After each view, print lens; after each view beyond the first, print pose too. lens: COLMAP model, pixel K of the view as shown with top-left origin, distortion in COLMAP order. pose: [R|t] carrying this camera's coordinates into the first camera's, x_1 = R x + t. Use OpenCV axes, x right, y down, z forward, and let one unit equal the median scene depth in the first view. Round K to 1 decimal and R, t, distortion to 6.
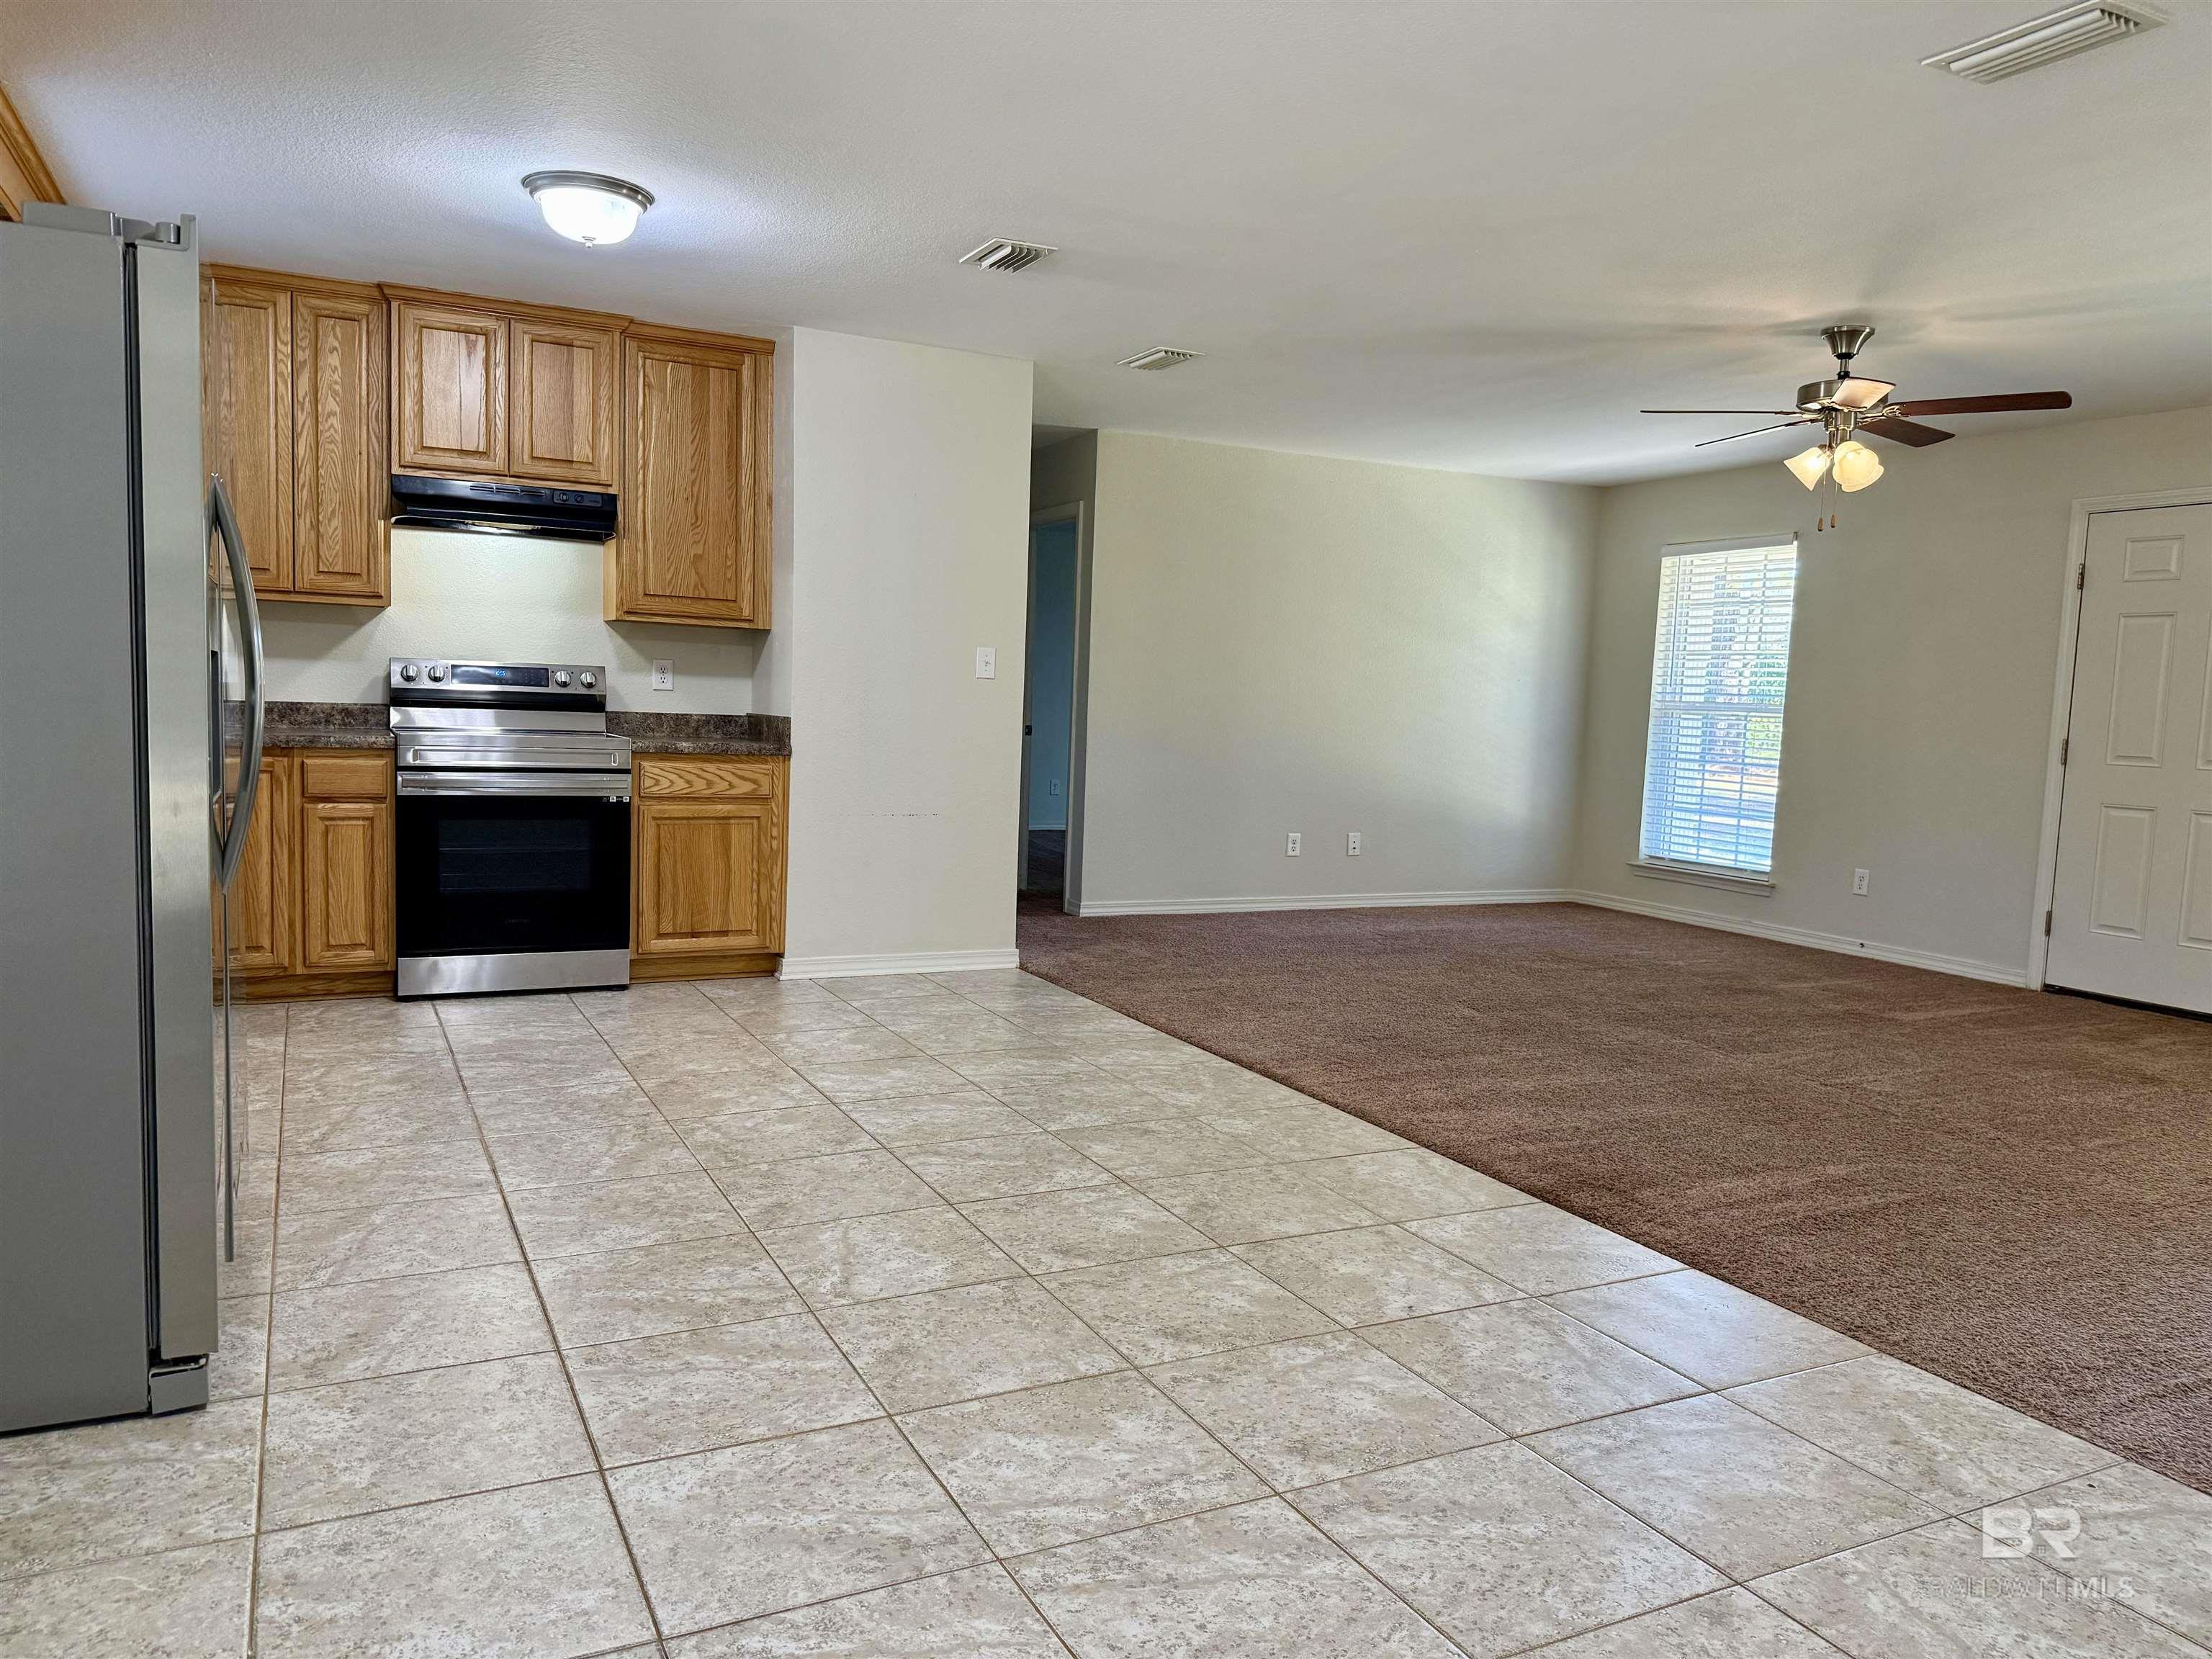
lens RADIAL K [[1540.4, 0, 1106.0], [0, 1540.4, 829.5], [0, 0, 1]] dist [0.032627, -0.040316]
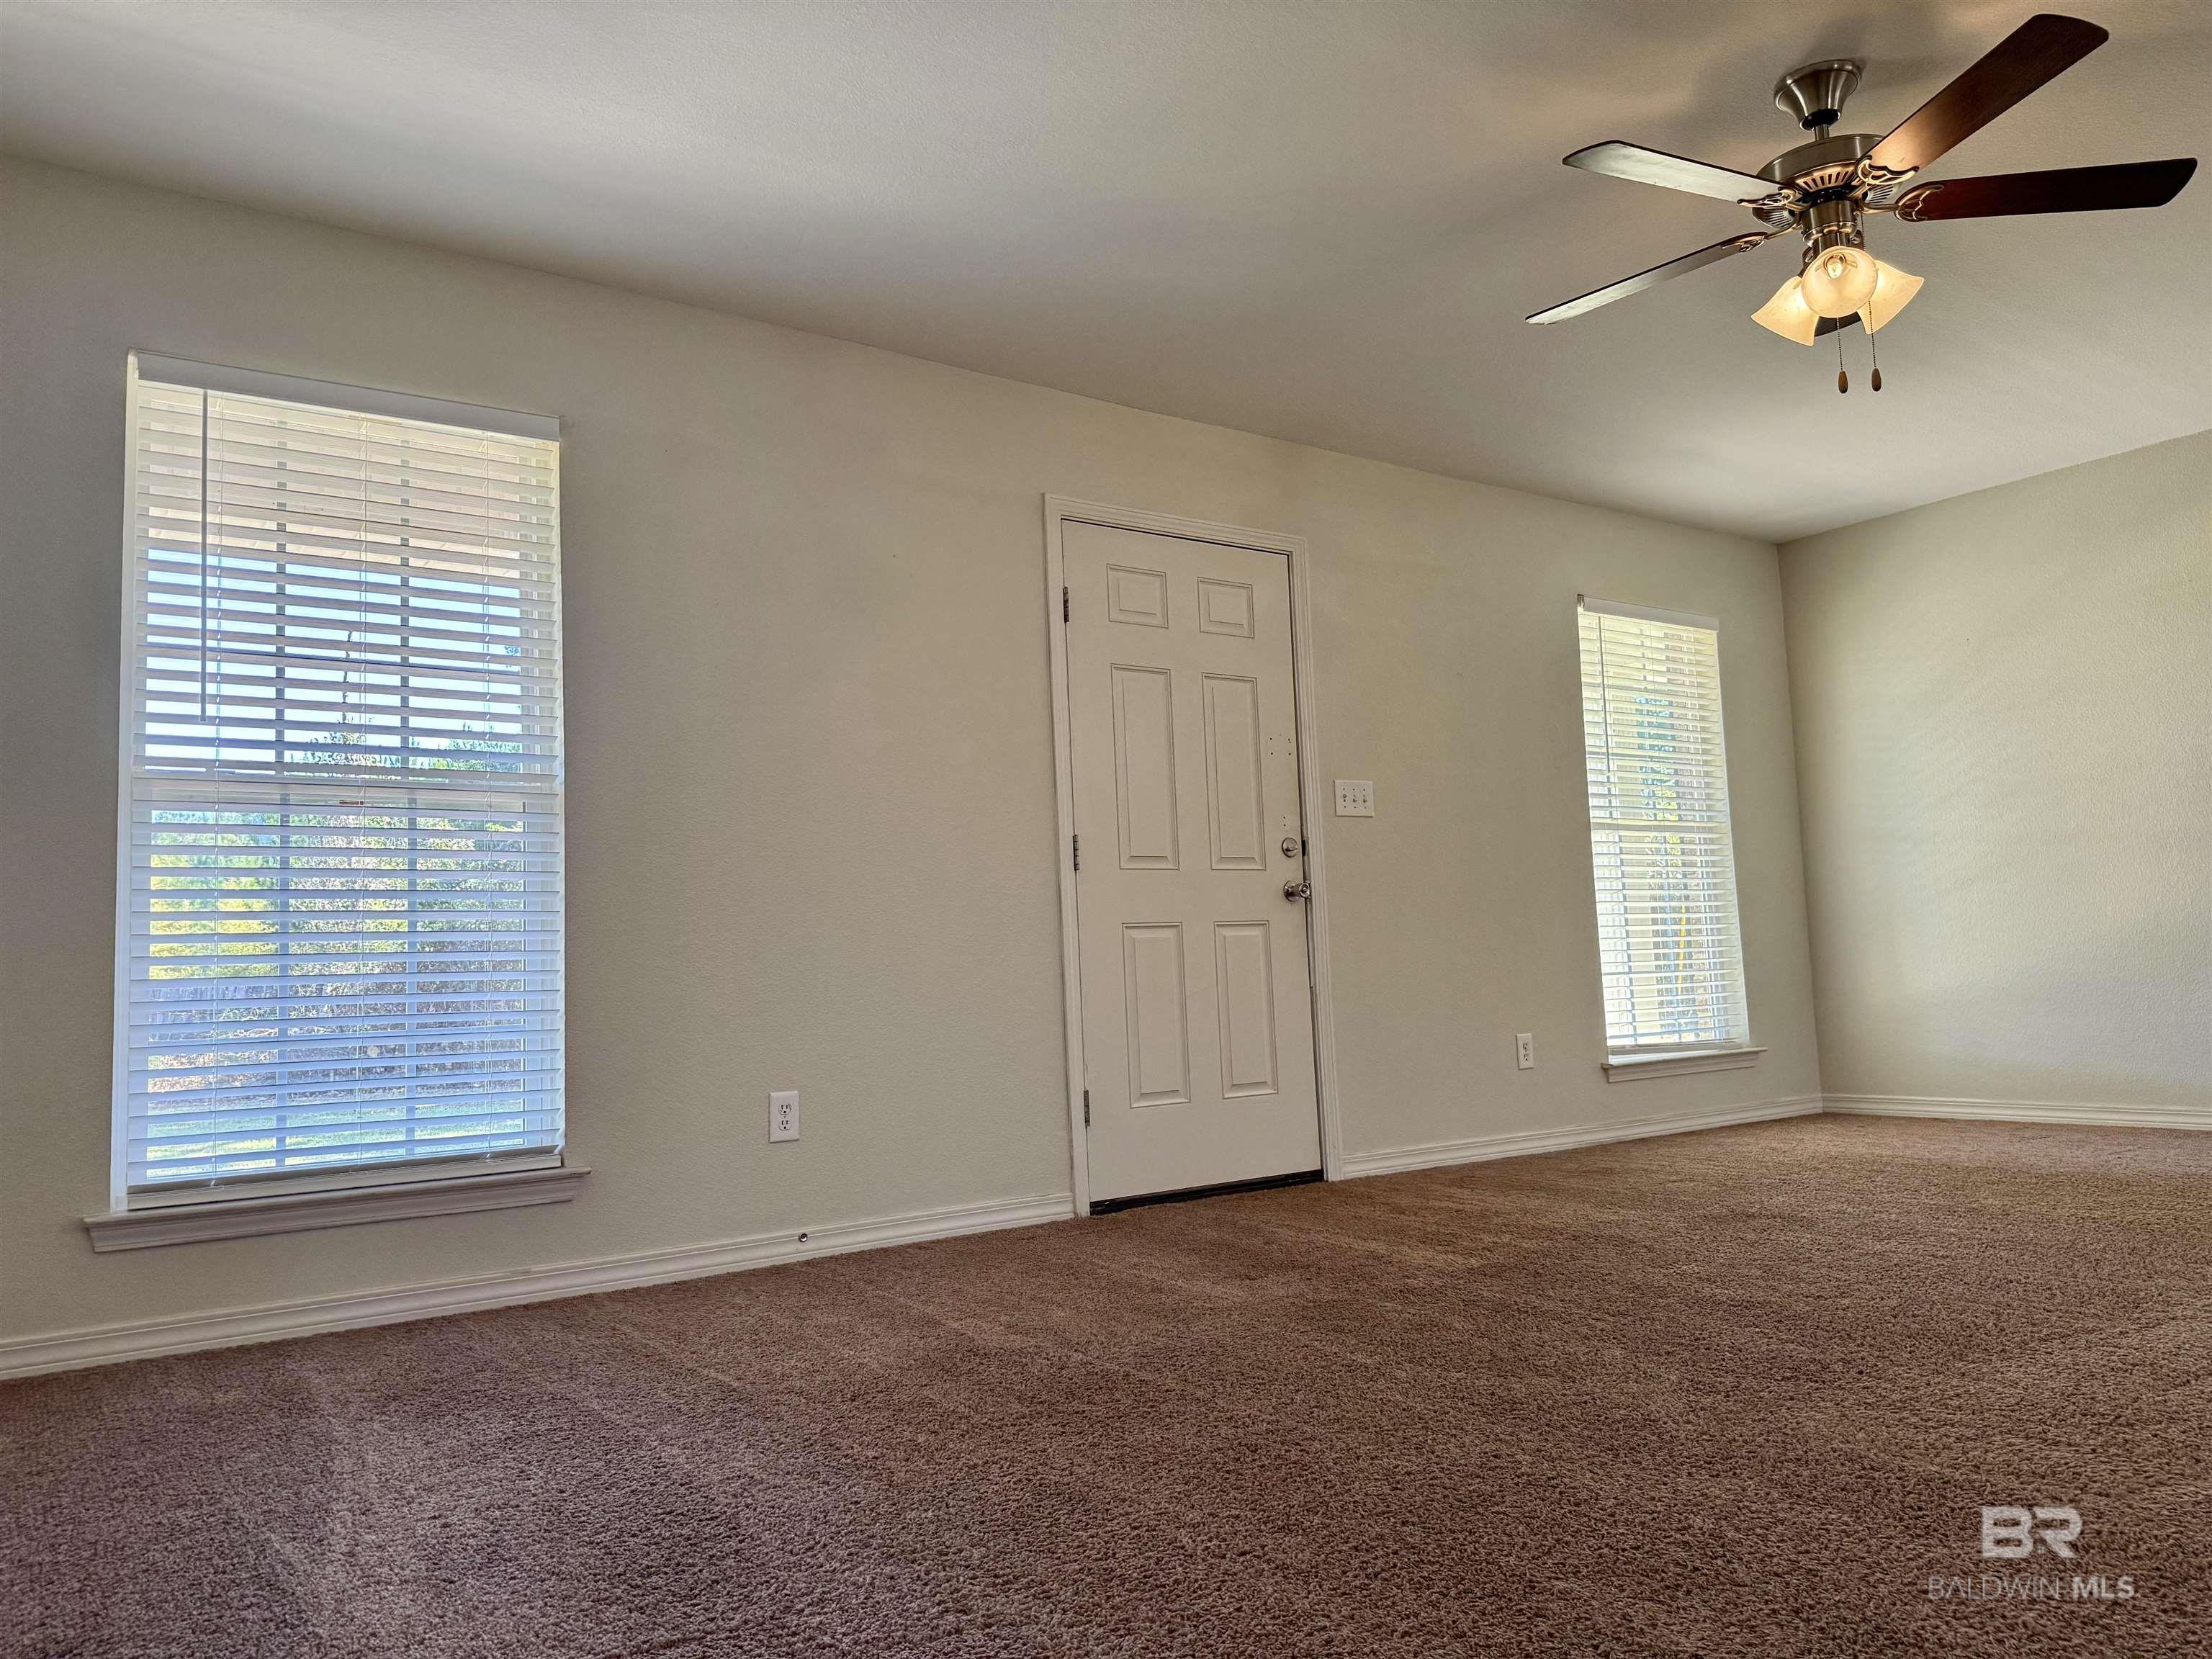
lens RADIAL K [[1540.4, 0, 1106.0], [0, 1540.4, 829.5], [0, 0, 1]] dist [0.032627, -0.040316]
pose [[-0.143121, 0.059089, 0.987940, -0.050234], [0.122422, 0.991607, -0.041574, -0.029382], [-0.982105, 0.114996, -0.149153, 1.064598]]
